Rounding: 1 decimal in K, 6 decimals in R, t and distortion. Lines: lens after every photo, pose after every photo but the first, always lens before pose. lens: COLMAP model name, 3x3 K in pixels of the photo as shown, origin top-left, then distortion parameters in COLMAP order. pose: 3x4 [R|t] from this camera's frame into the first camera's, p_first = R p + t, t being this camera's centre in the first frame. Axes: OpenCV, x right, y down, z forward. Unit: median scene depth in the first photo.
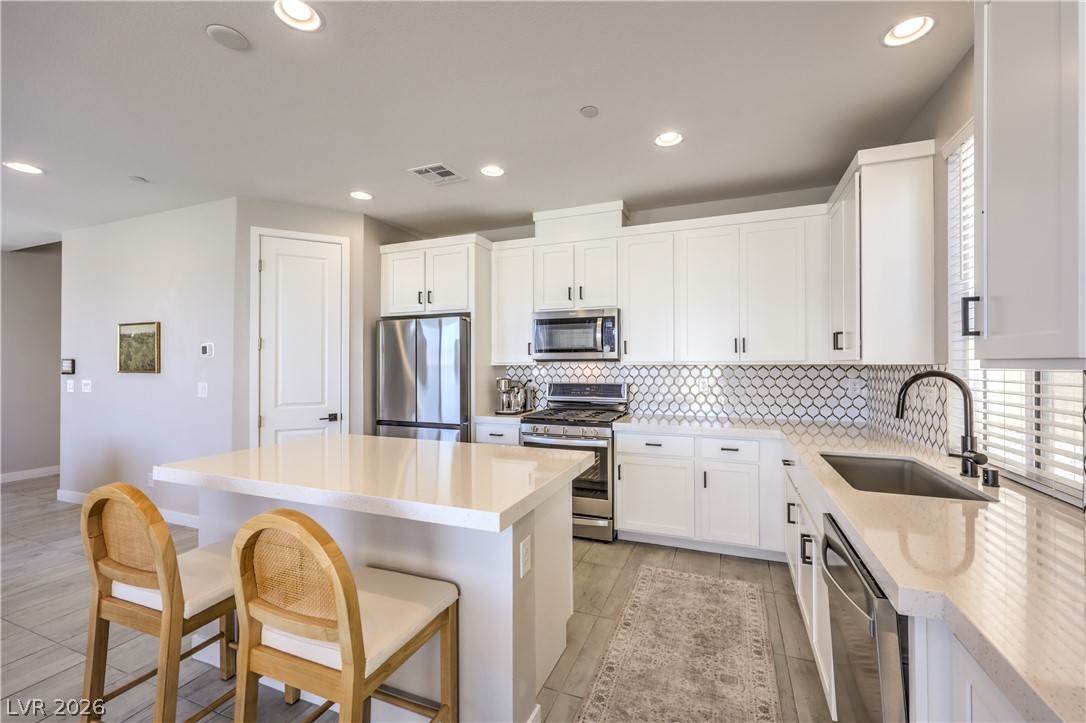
lens RADIAL K [[446.0, 0, 550.2], [0, 446.0, 354.5], [0, 0, 1]] dist [-0.001145, 0.000568]
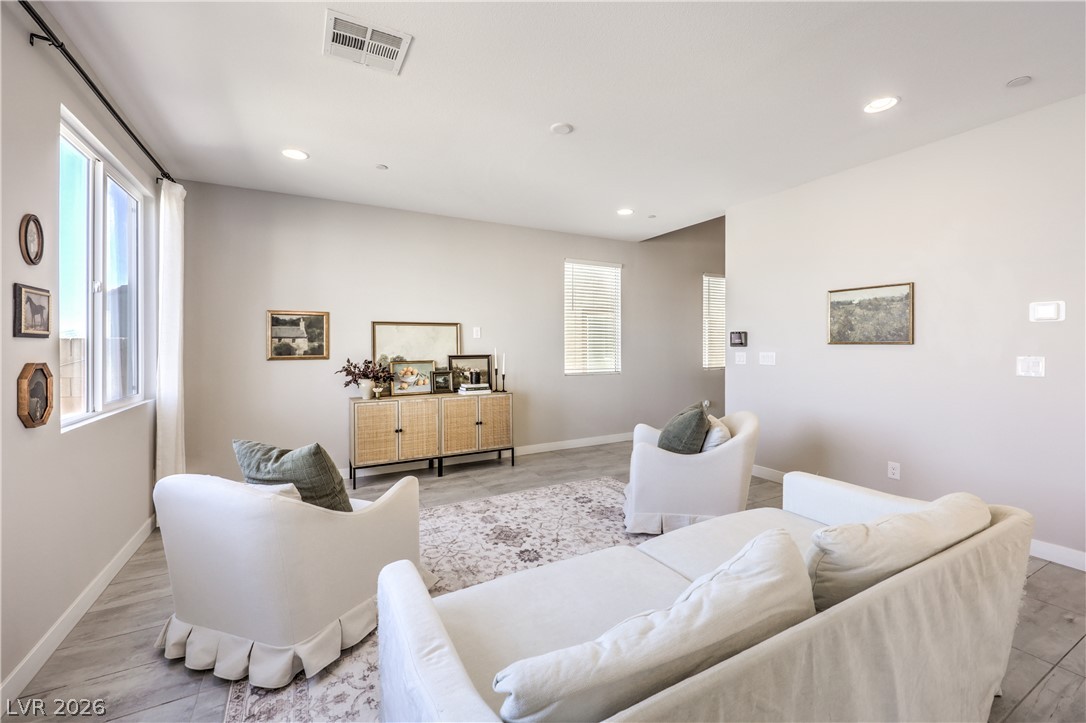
lens RADIAL K [[446.0, 0, 560.1], [0, 446.0, 352.8], [0, 0, 1]] dist [-0.001145, 0.000568]
pose [[0.779250, 0.016361, -0.626499, -0.860020], [0.008749, 0.999278, 0.036978, 0.020260], [0.626652, -0.034297, 0.778544, -0.046664]]
